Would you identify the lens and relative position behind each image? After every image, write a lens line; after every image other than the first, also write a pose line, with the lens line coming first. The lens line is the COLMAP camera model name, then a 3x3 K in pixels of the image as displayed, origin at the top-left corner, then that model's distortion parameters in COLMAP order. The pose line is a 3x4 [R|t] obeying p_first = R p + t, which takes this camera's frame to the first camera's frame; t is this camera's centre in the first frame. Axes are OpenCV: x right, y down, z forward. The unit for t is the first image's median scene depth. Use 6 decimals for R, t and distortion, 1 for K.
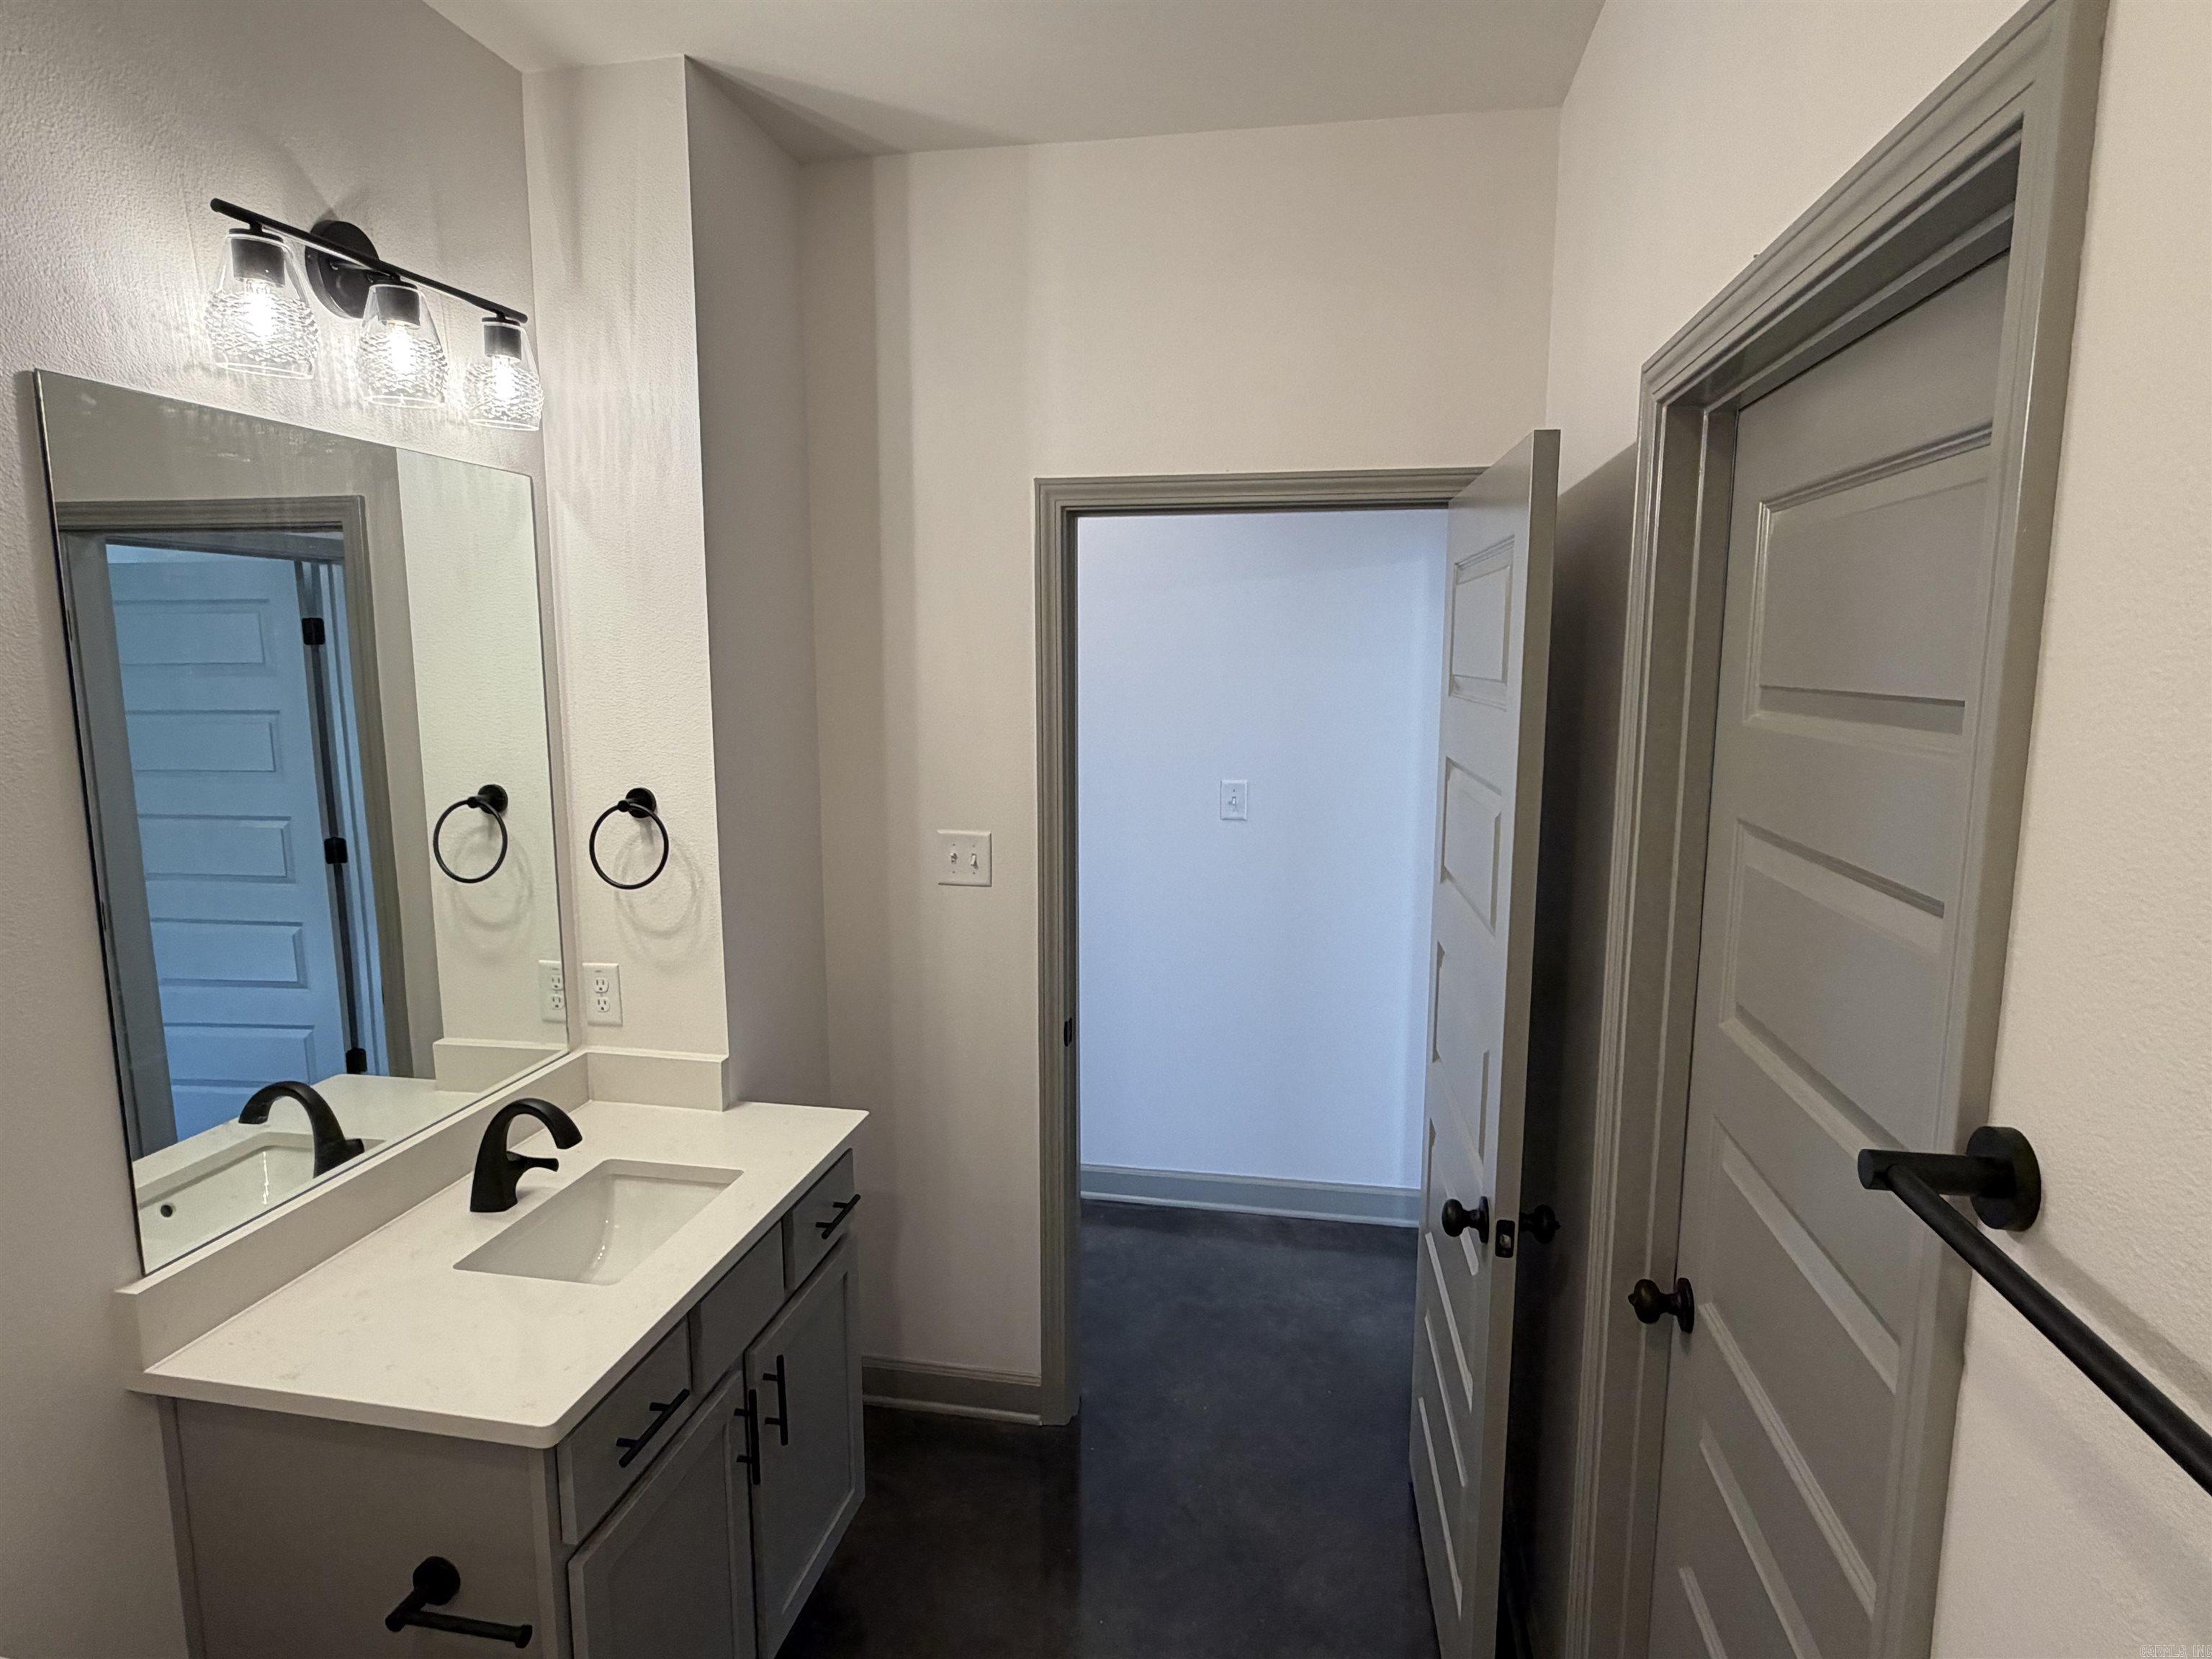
lens RADIAL K [[1234.5, 0, 1103.3], [0, 1234.5, 830.3], [0, 0, 1]] dist [0.000685, 0.000654]
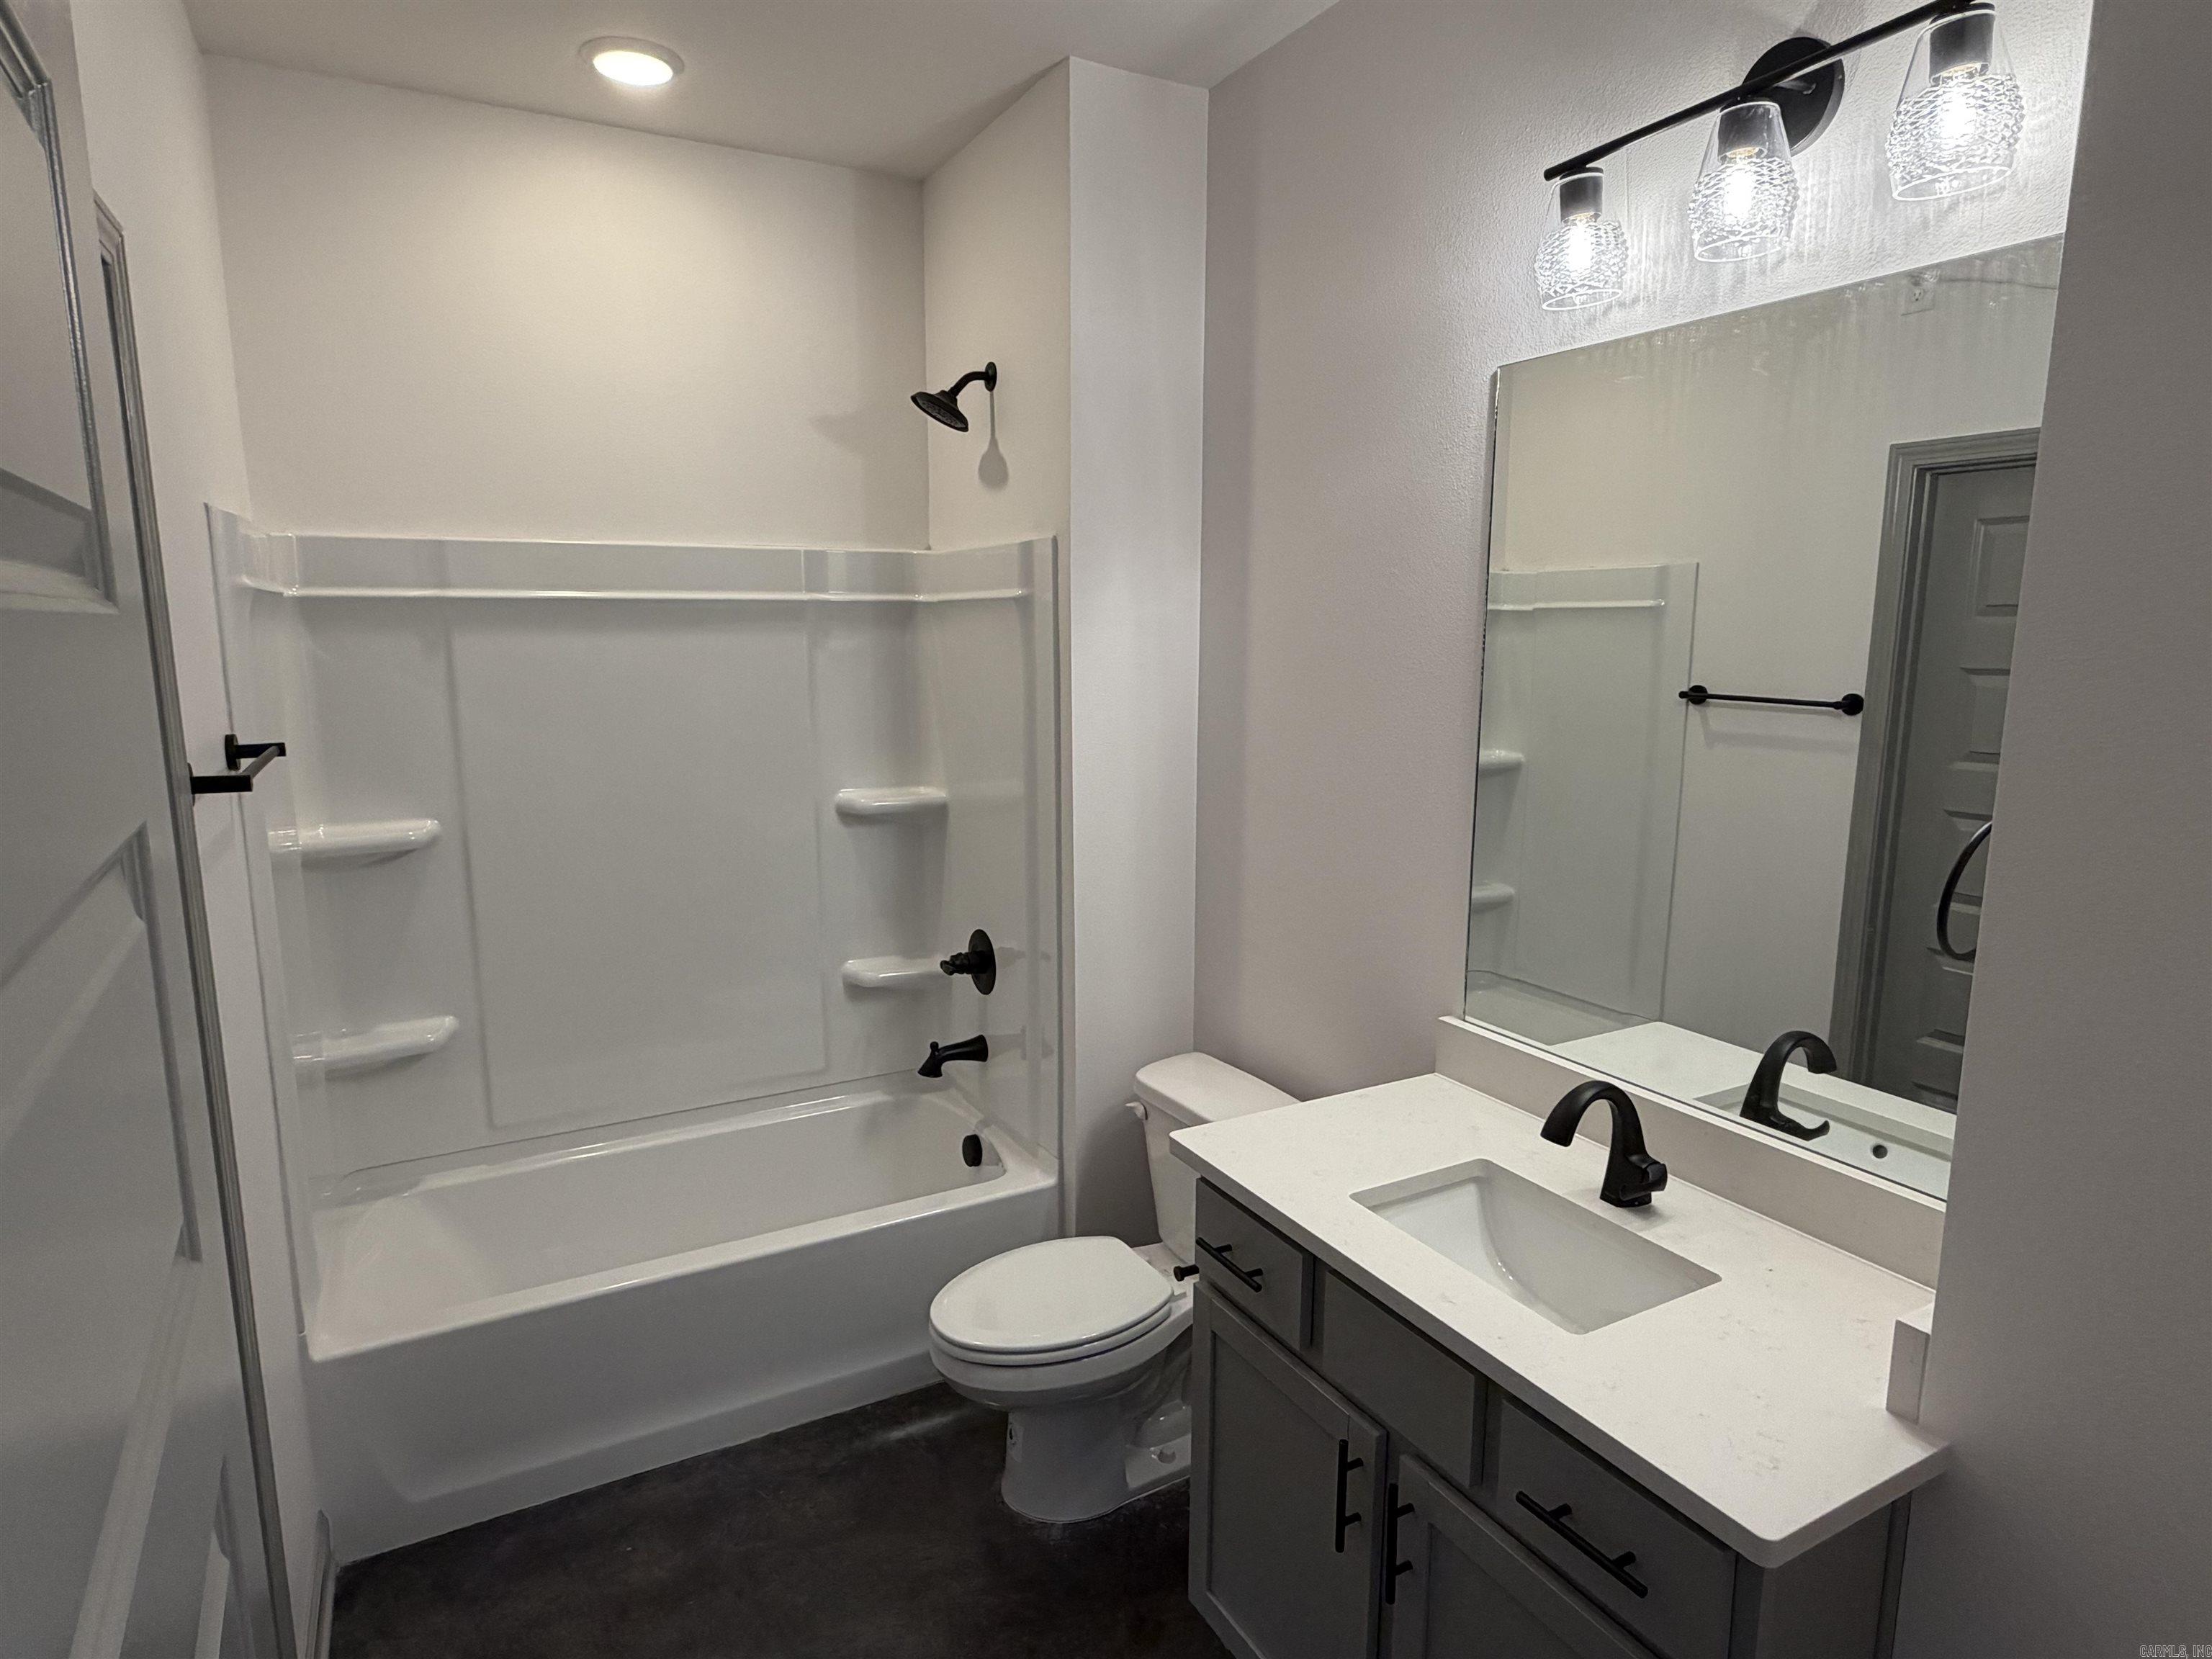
lens RADIAL K [[1234.5, 0, 1093.4], [0, 1234.5, 835.7], [0, 0, 1]] dist [0.000685, 0.000654]
pose [[-0.777723, 0.102767, -0.620150, 0.354168], [-0.095282, 0.955875, 0.277892, -0.166407], [0.621344, 0.275212, -0.733615, 1.530517]]
